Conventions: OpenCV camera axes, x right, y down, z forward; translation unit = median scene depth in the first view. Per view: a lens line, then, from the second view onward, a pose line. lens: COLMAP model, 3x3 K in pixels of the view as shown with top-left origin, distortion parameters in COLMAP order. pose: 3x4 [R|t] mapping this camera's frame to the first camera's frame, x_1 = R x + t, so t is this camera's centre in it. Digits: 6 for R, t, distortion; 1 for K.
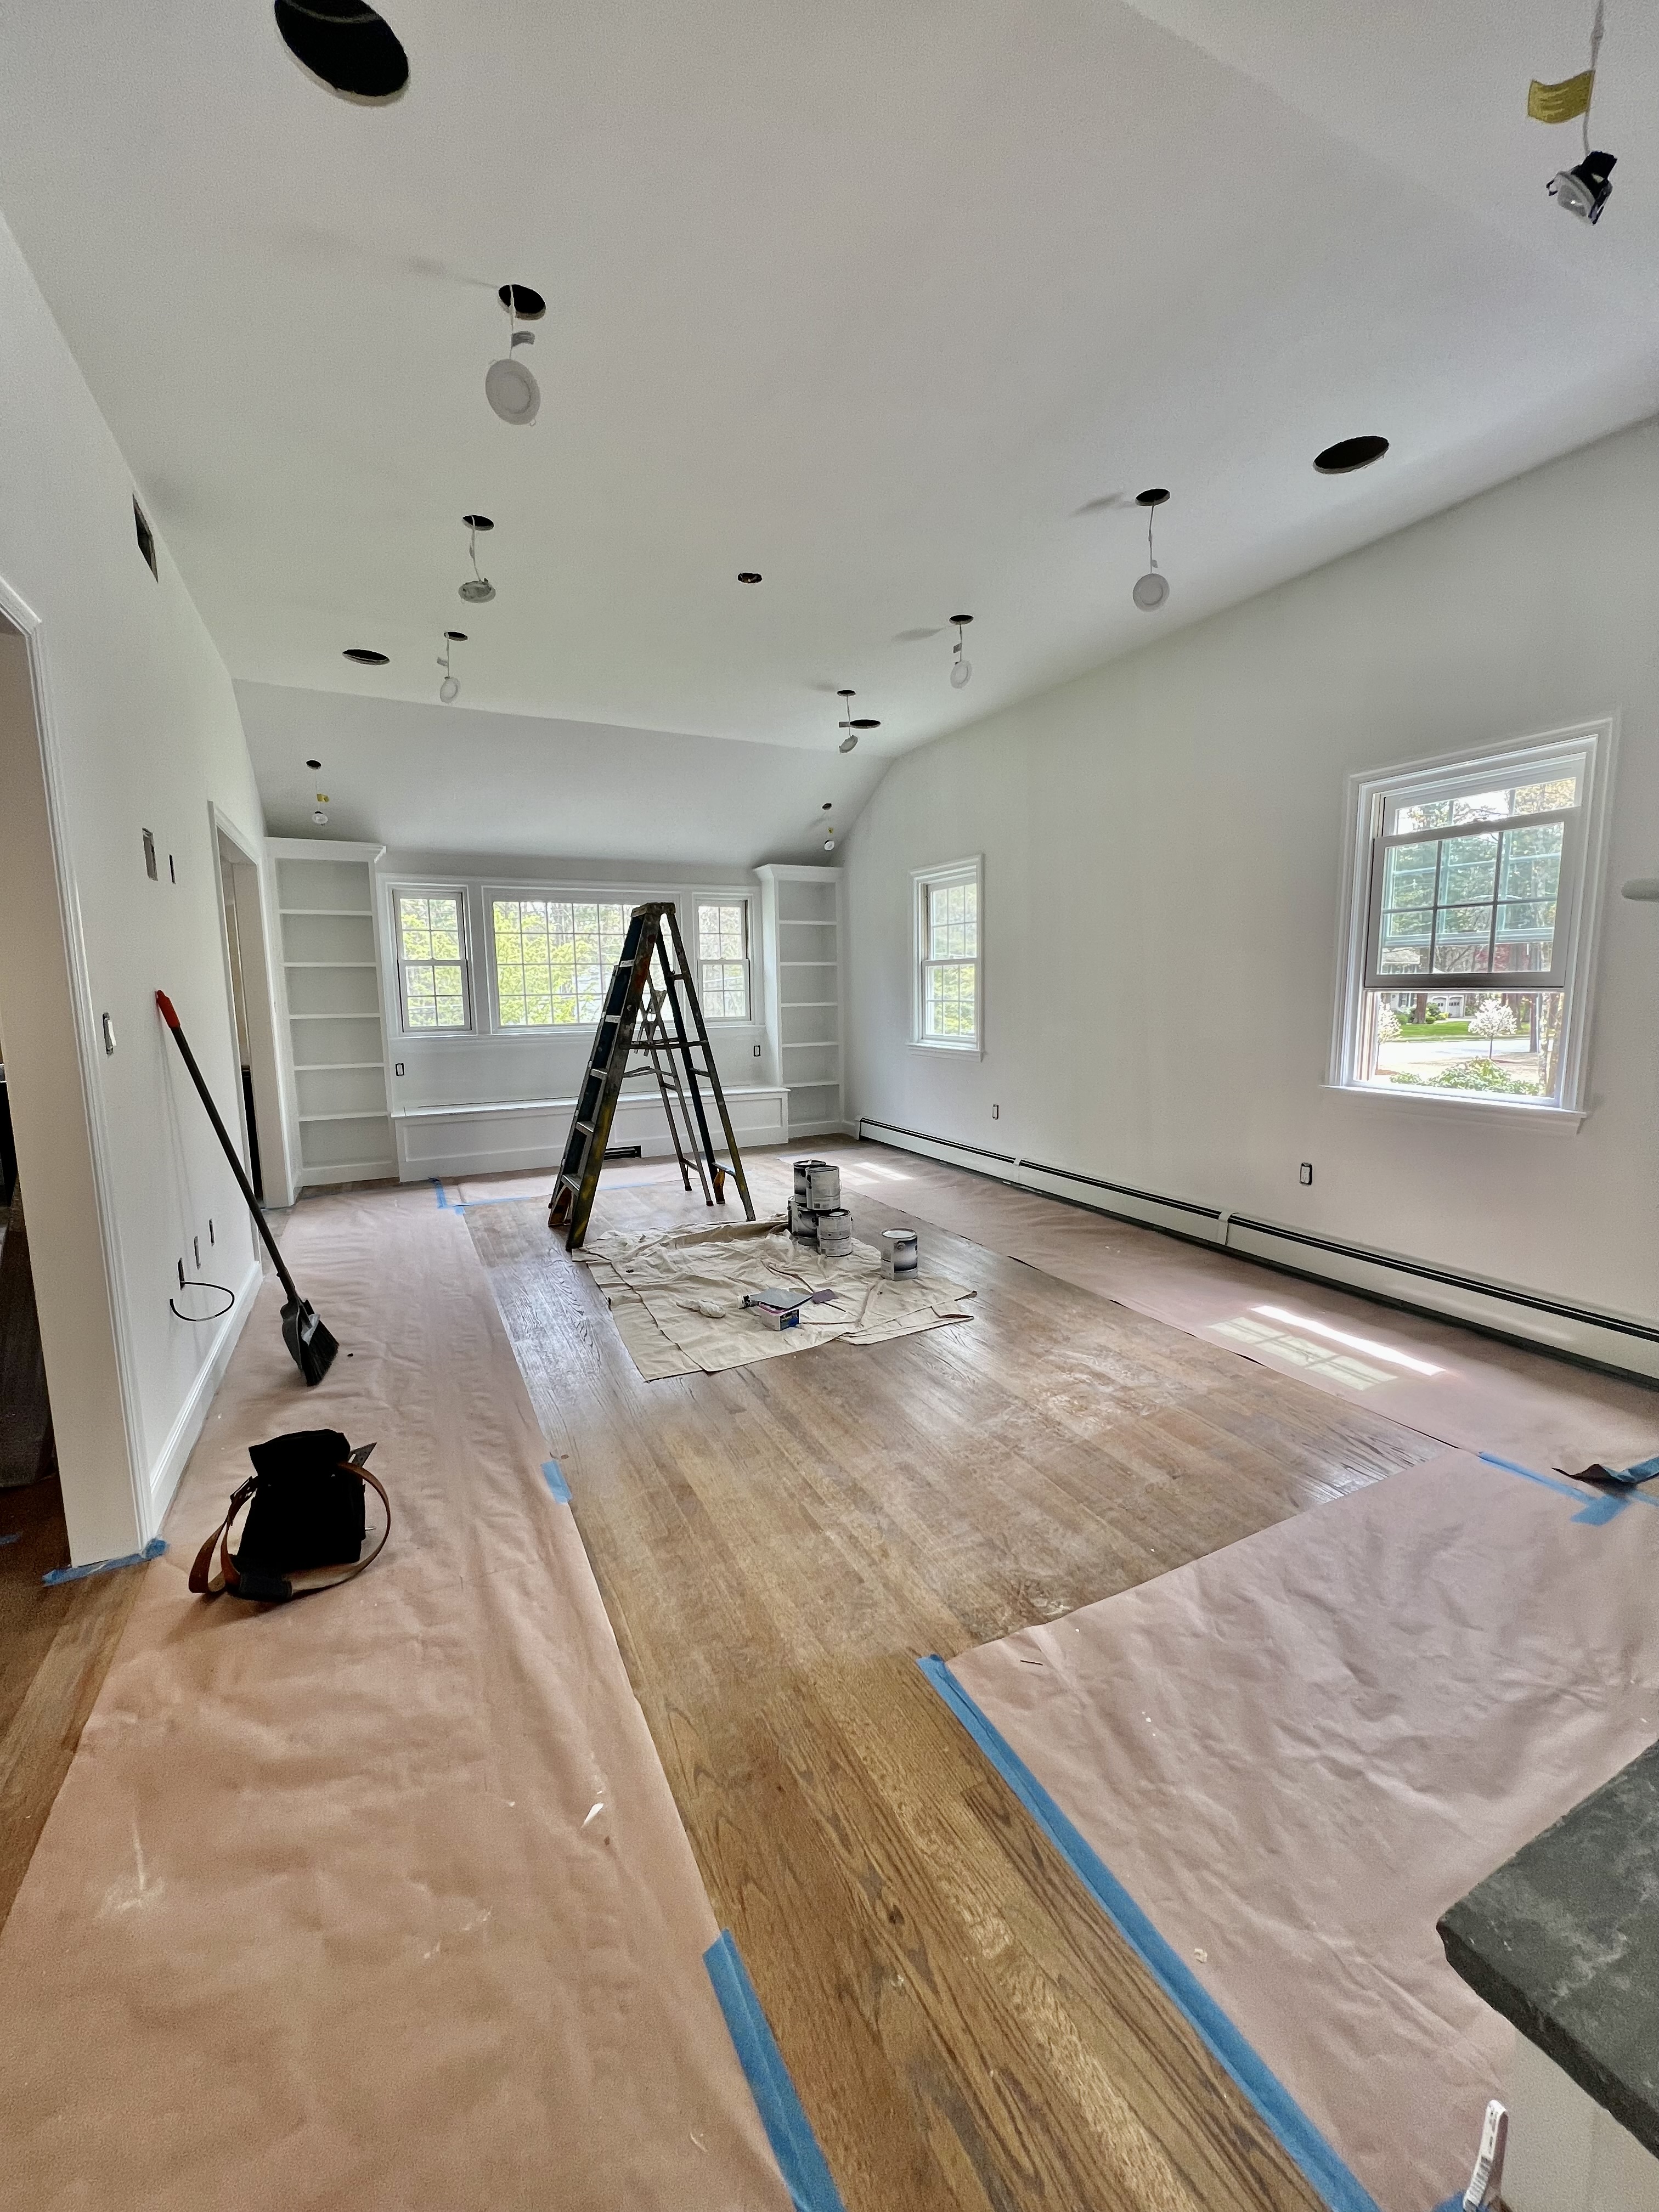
lens RADIAL K [[889.0, 0, 841.5], [0, 889.0, 1106.0], [0, 0, 1]] dist [0.006174, 0.000353]
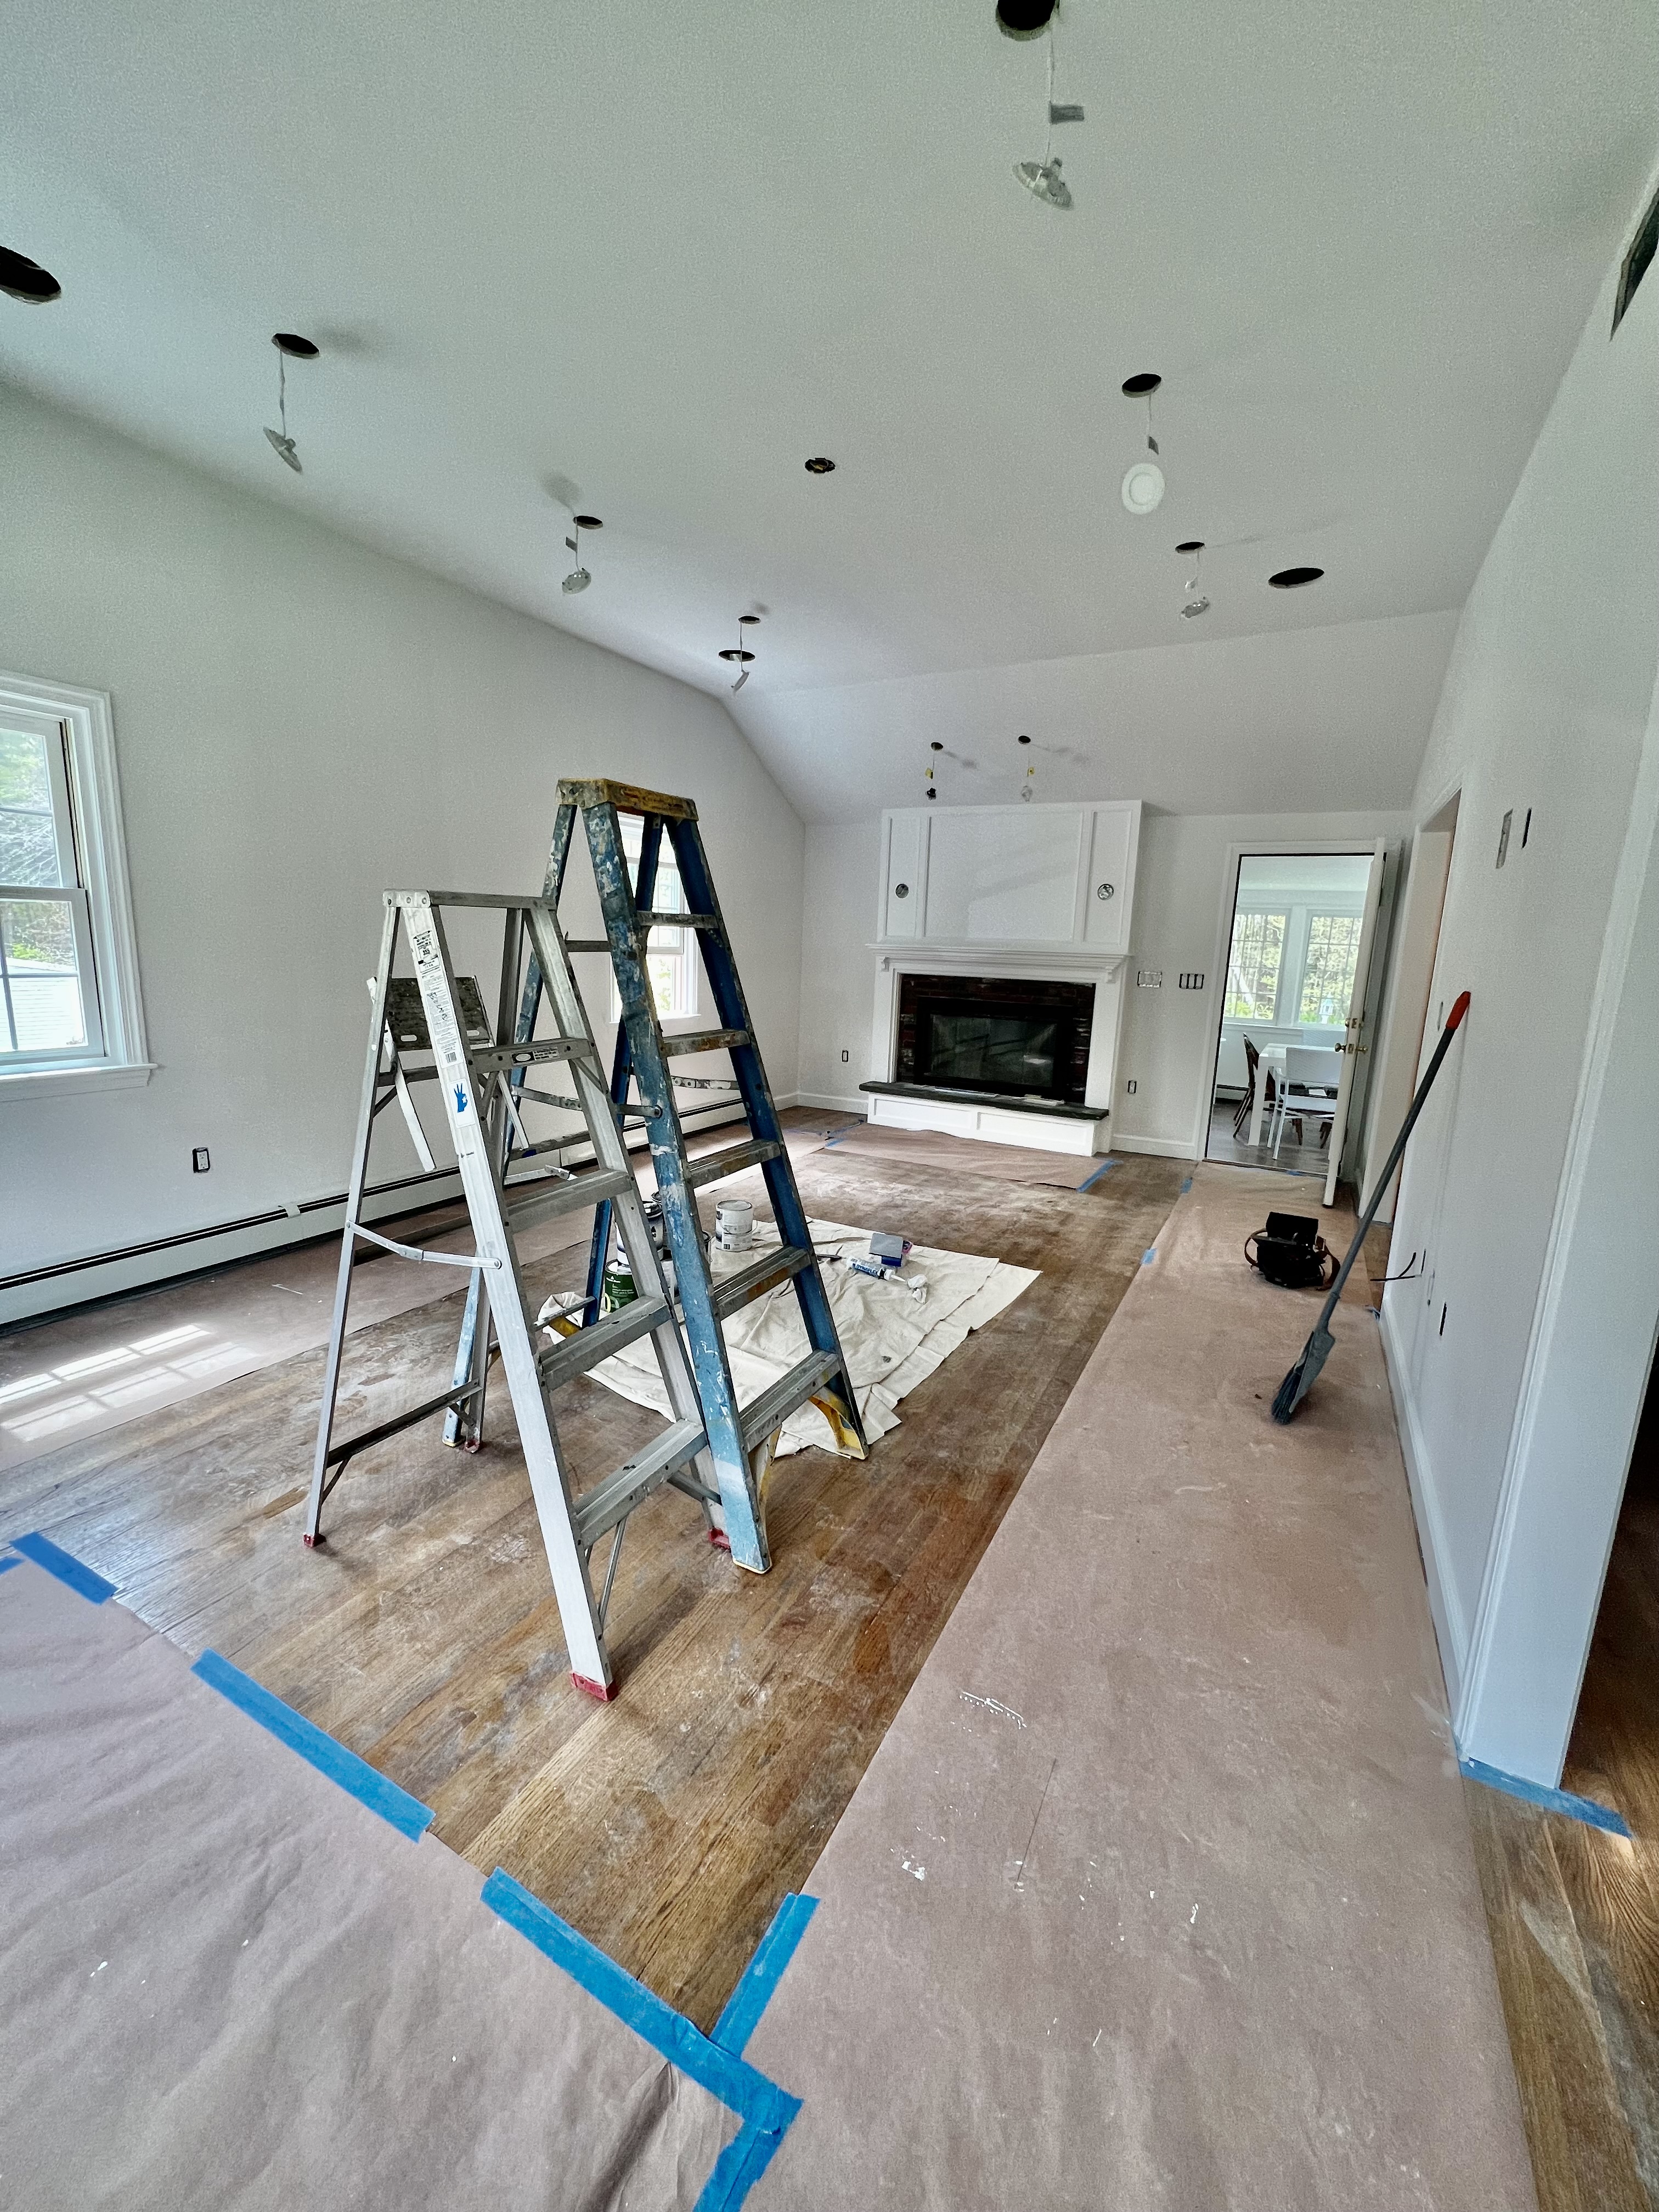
lens RADIAL K [[889.0, 0, 812.2], [0, 889.0, 1112.3], [0, 0, 1]] dist [0.006174, 0.000353]
pose [[-0.567284, -0.153691, 0.809054, -1.069645], [0.084601, 0.966357, 0.242892, -0.265028], [-0.819165, 0.206235, -0.535196, 1.970641]]
